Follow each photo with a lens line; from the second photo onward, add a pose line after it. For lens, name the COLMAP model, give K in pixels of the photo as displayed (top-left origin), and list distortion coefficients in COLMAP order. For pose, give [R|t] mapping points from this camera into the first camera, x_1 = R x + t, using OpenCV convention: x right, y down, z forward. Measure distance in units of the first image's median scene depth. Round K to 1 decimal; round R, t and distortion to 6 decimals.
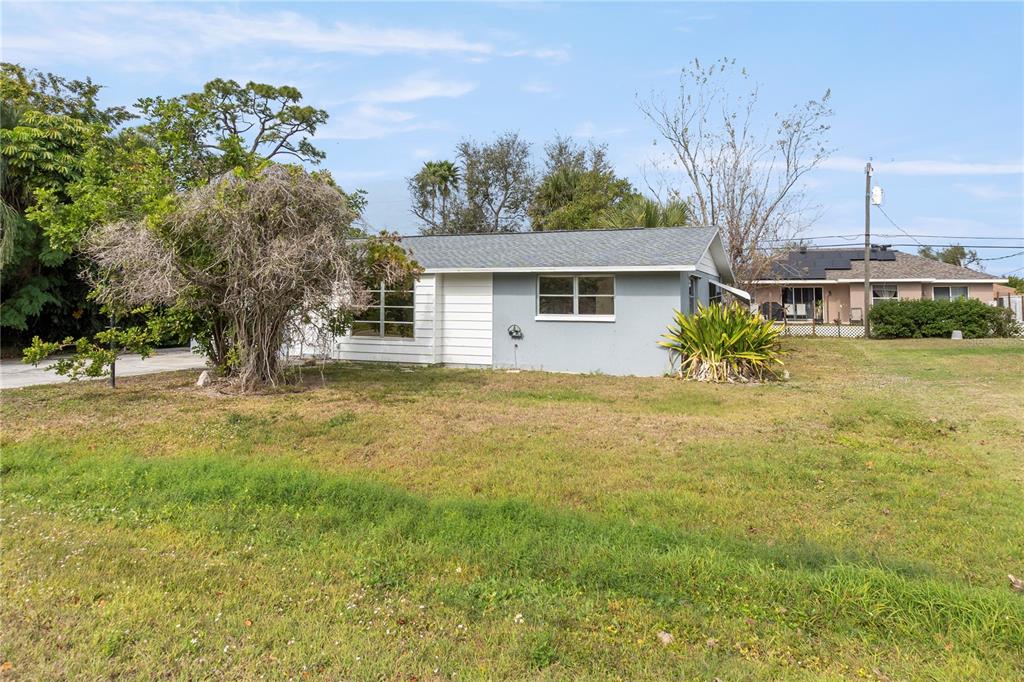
lens RADIAL K [[688.5, 0, 510.7], [0, 688.5, 336.3], [0, 0, 1]] dist [-0.025030, -0.004023]
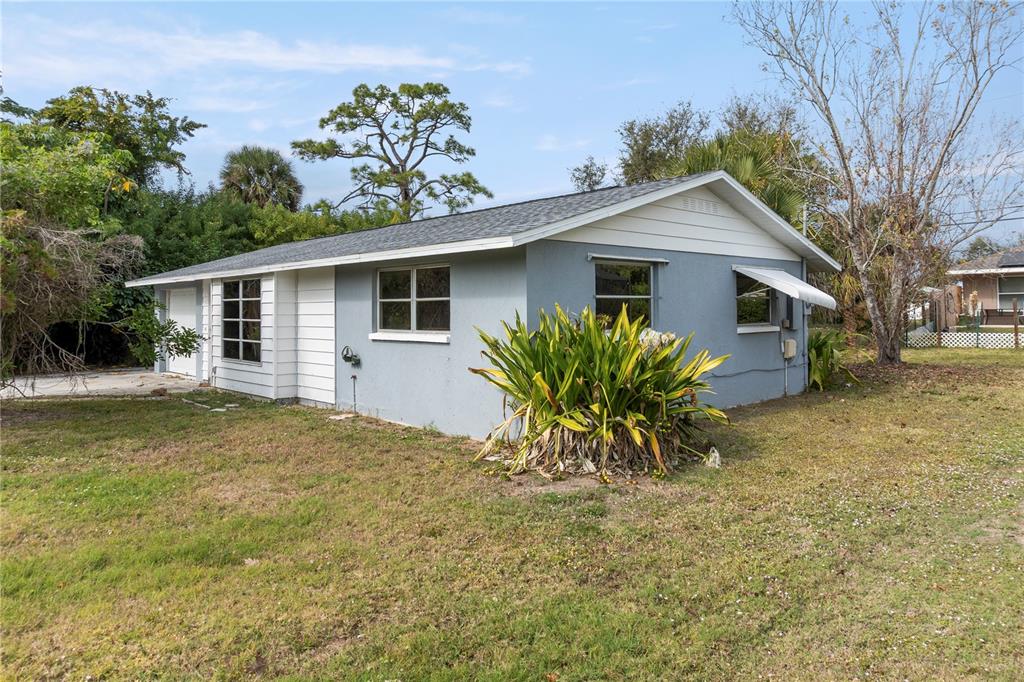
lens RADIAL K [[688.5, 0, 507.6], [0, 688.5, 342.1], [0, 0, 1]] dist [-0.025030, -0.004023]
pose [[0.914778, 0.001366, -0.403954, 0.393921], [-0.000344, 0.999997, 0.002602, -0.021299], [0.403956, -0.002242, 0.914775, 0.438595]]
